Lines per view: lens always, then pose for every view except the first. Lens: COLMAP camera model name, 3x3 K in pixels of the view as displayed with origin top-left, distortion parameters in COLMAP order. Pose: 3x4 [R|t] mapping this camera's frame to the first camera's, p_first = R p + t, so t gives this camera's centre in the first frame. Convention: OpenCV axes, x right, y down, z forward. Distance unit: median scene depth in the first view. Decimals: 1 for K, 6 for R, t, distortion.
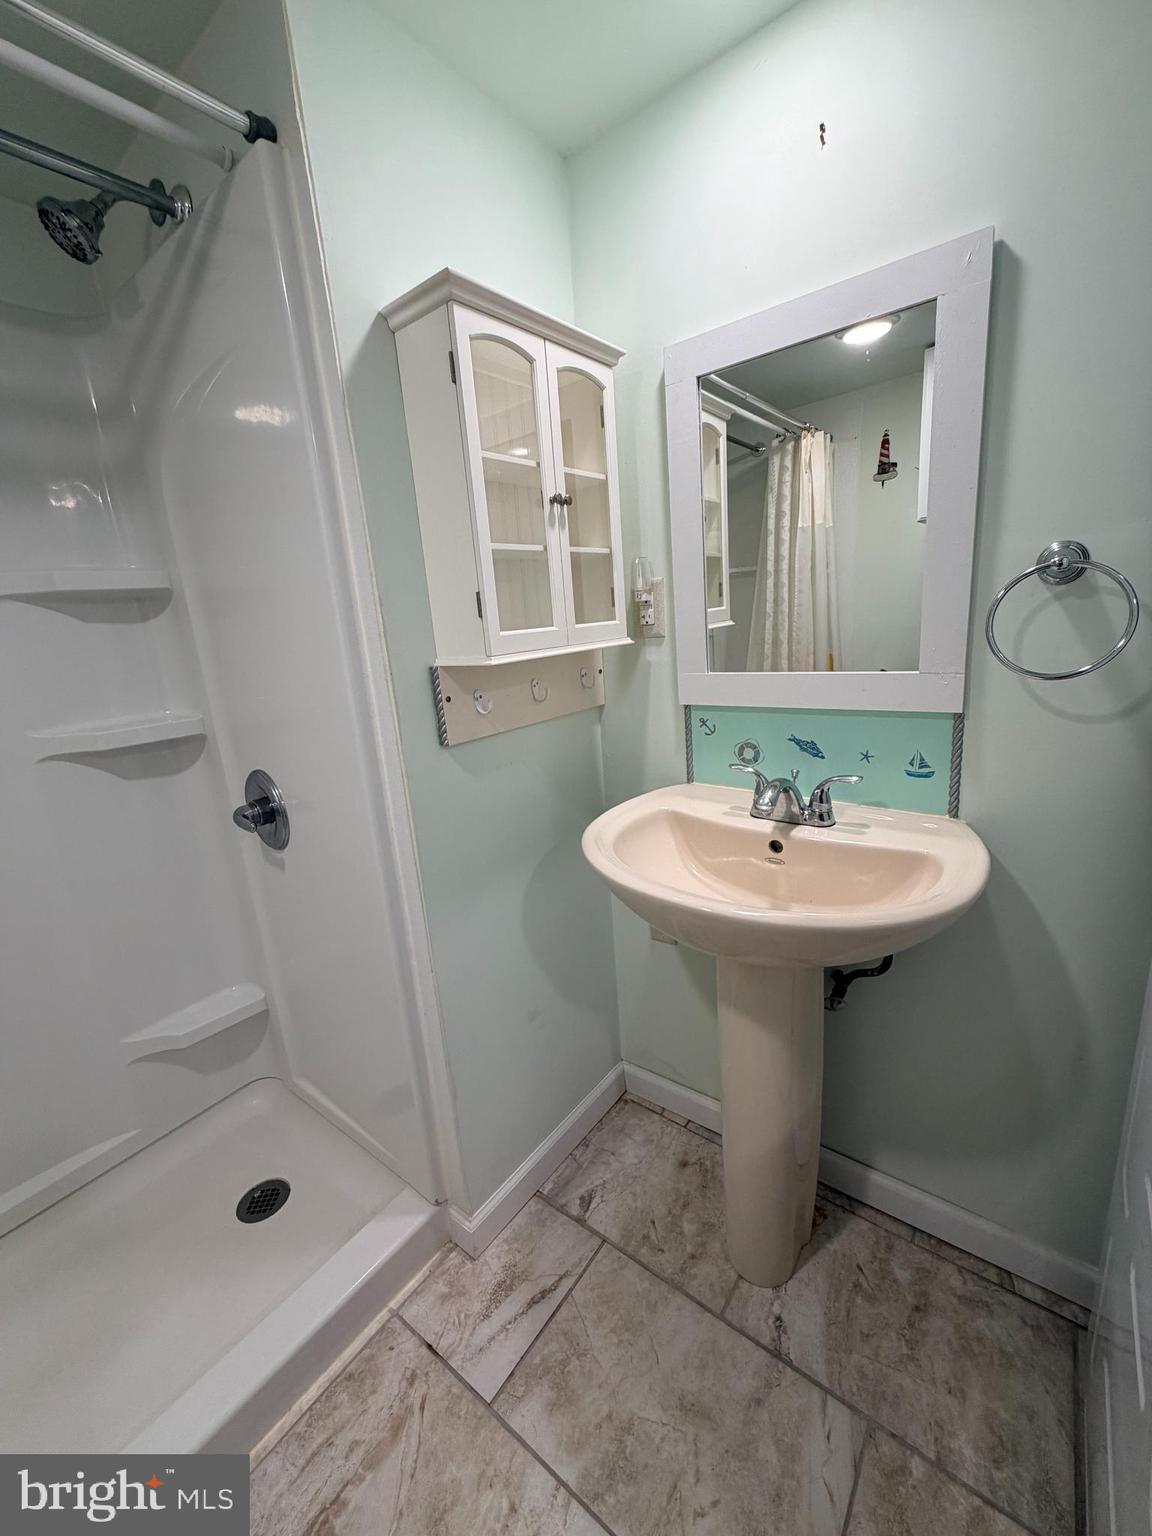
lens RADIAL K [[613.9, 0, 575.1], [0, 613.9, 764.6], [0, 0, 1]] dist [0.000144, 0.000456]
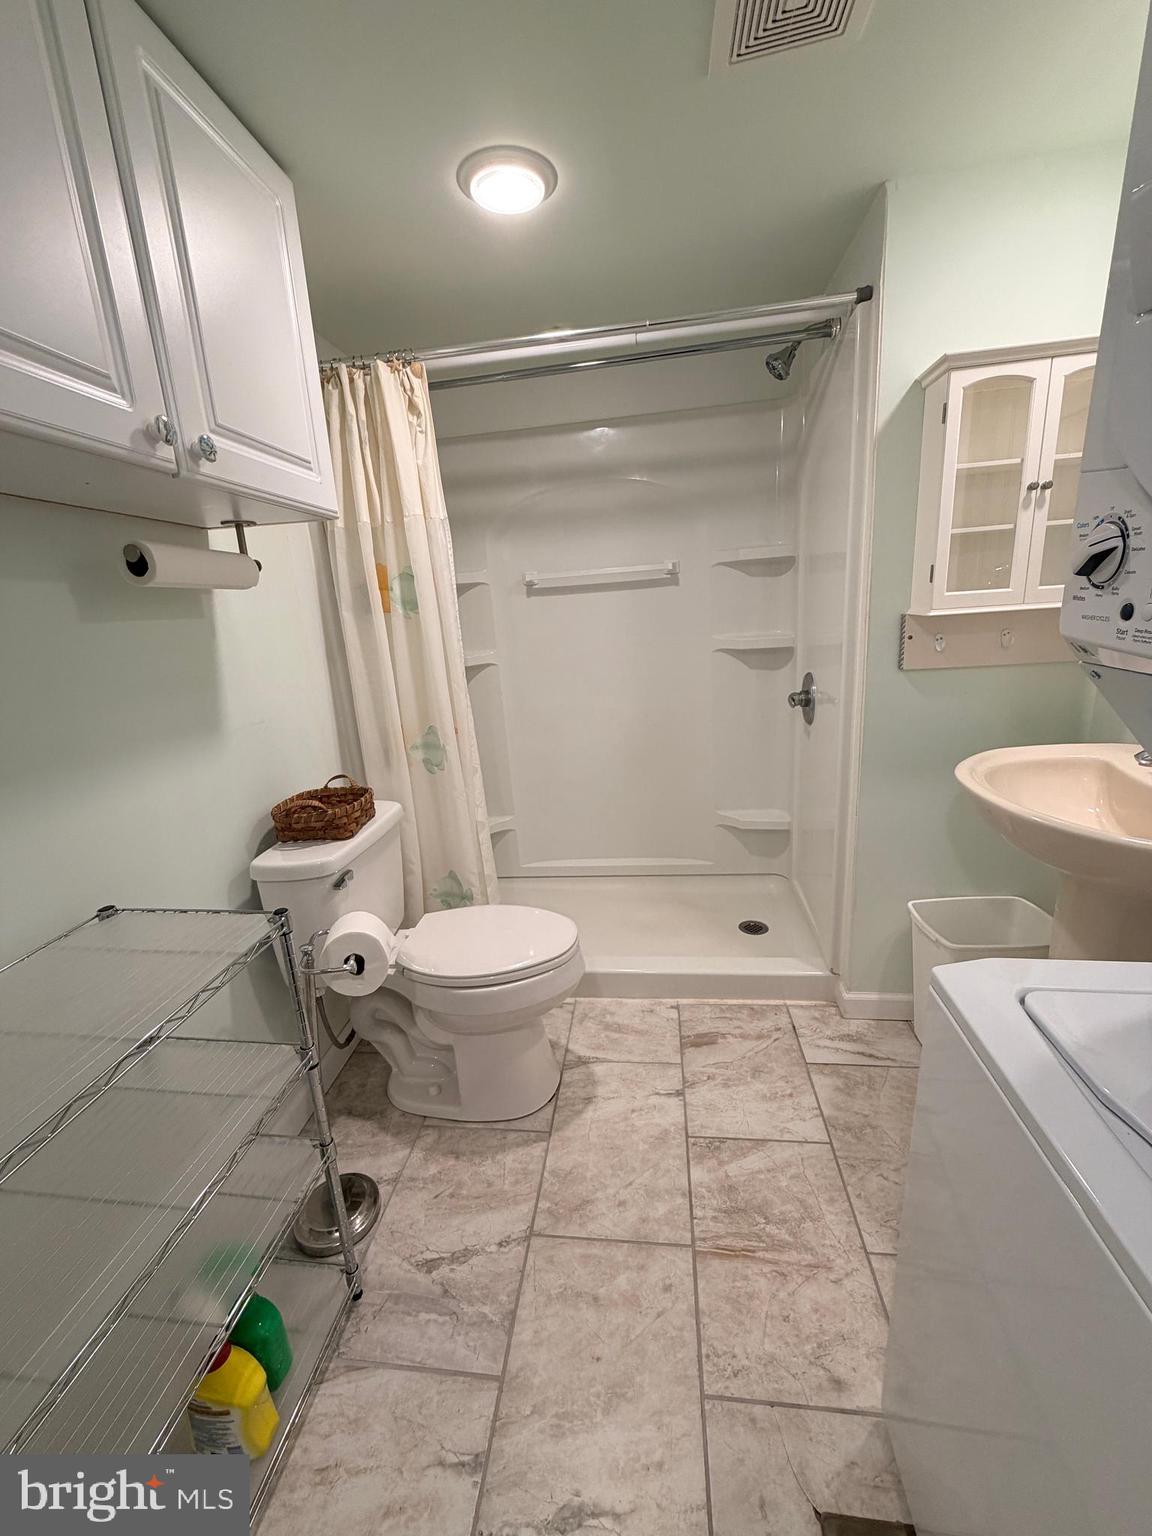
lens RADIAL K [[613.9, 0, 577.7], [0, 613.9, 765.7], [0, 0, 1]] dist [0.000144, 0.000456]
pose [[0.513586, 0.266742, -0.815524, 0.643056], [-0.177355, 0.962927, 0.203263, 0.030395], [0.839509, 0.040244, 0.541854, -0.432254]]
